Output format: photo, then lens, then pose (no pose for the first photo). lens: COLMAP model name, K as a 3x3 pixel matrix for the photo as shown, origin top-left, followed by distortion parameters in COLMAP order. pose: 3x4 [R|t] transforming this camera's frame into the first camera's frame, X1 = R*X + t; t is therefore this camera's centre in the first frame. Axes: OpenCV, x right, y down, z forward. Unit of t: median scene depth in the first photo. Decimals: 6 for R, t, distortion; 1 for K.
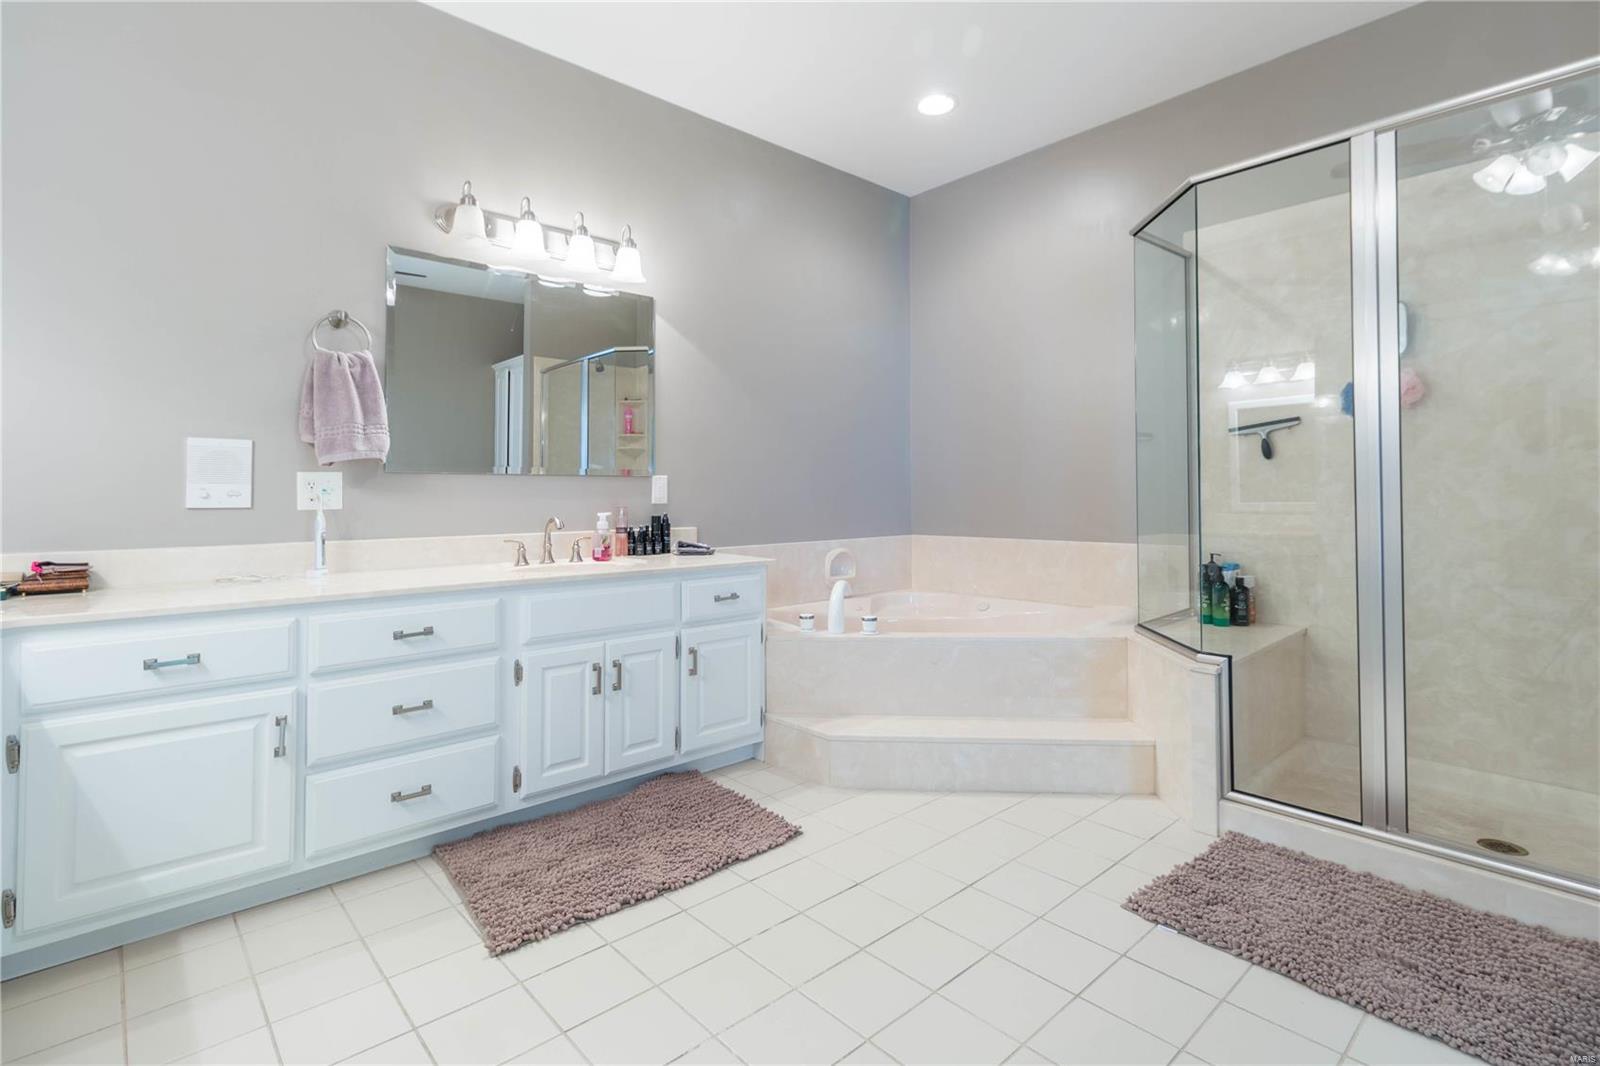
lens RADIAL K [[743.0, 0, 804.7], [0, 743.0, 482.2], [0, 0, 1]] dist [0.000842, 0.000545]
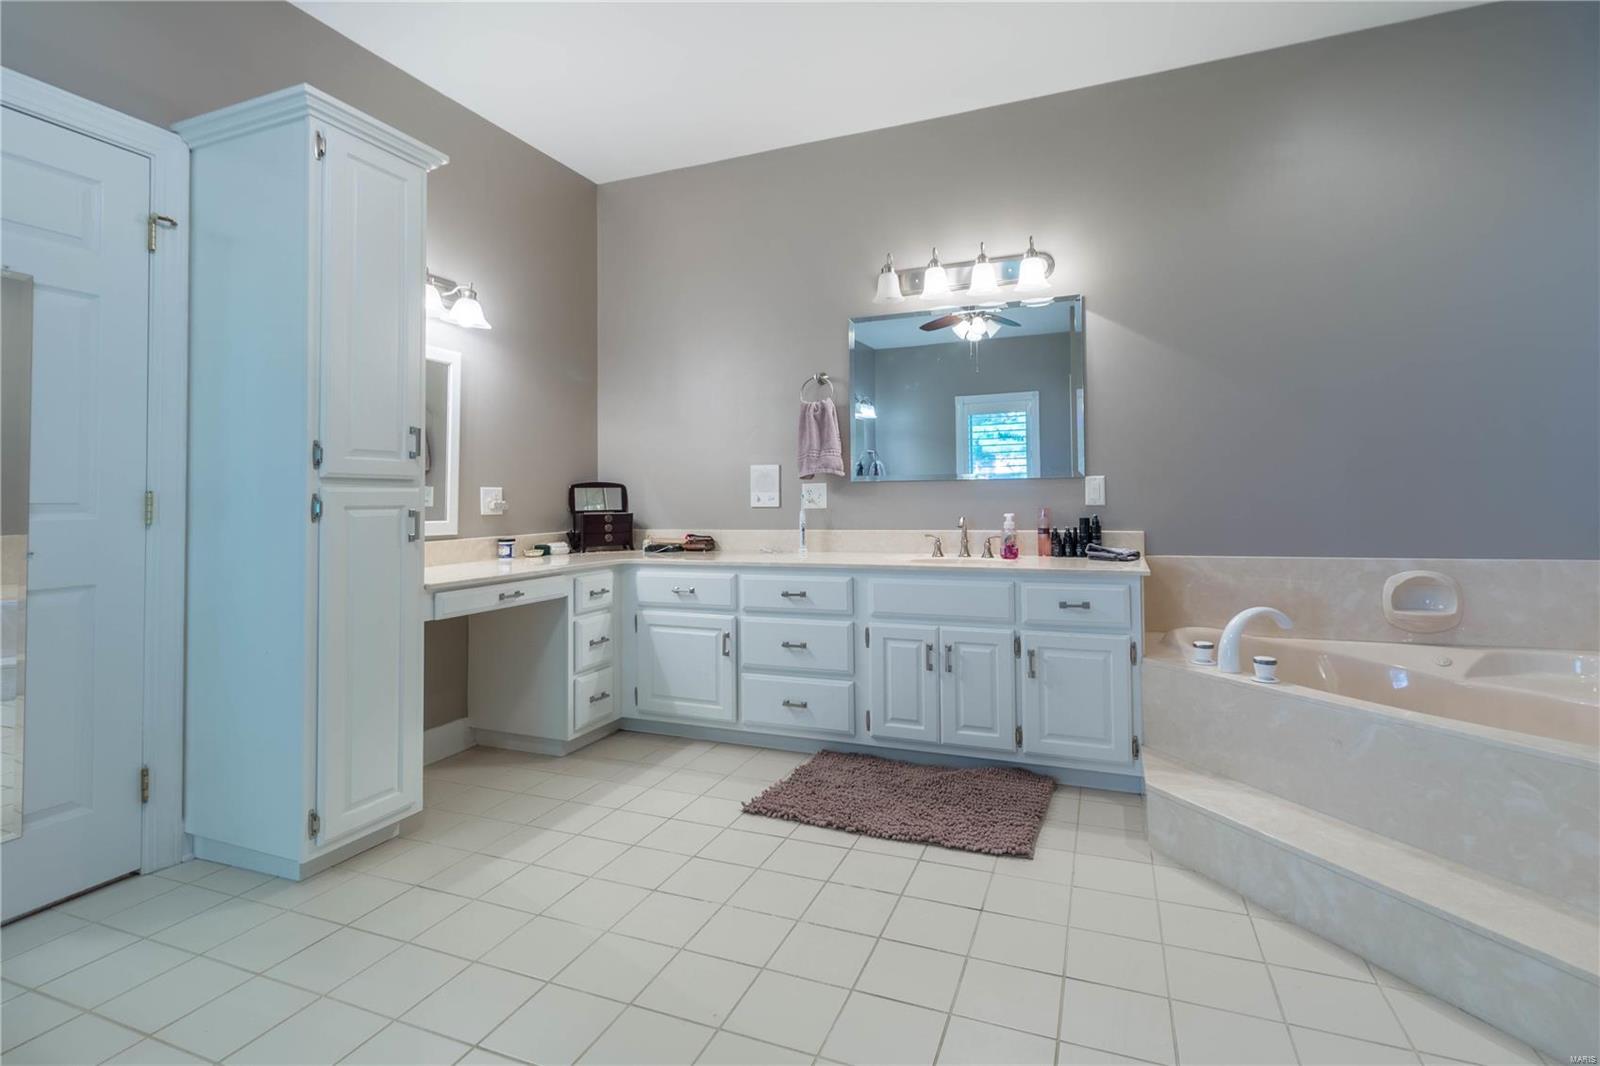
lens RADIAL K [[743.0, 0, 804.7], [0, 743.0, 482.2], [0, 0, 1]] dist [0.000842, 0.000545]
pose [[0.454126, -0.023214, -0.890635, 0.656063], [0.024554, 0.999607, -0.013534, 0.003966], [0.890599, -0.015723, 0.454517, 0.303087]]
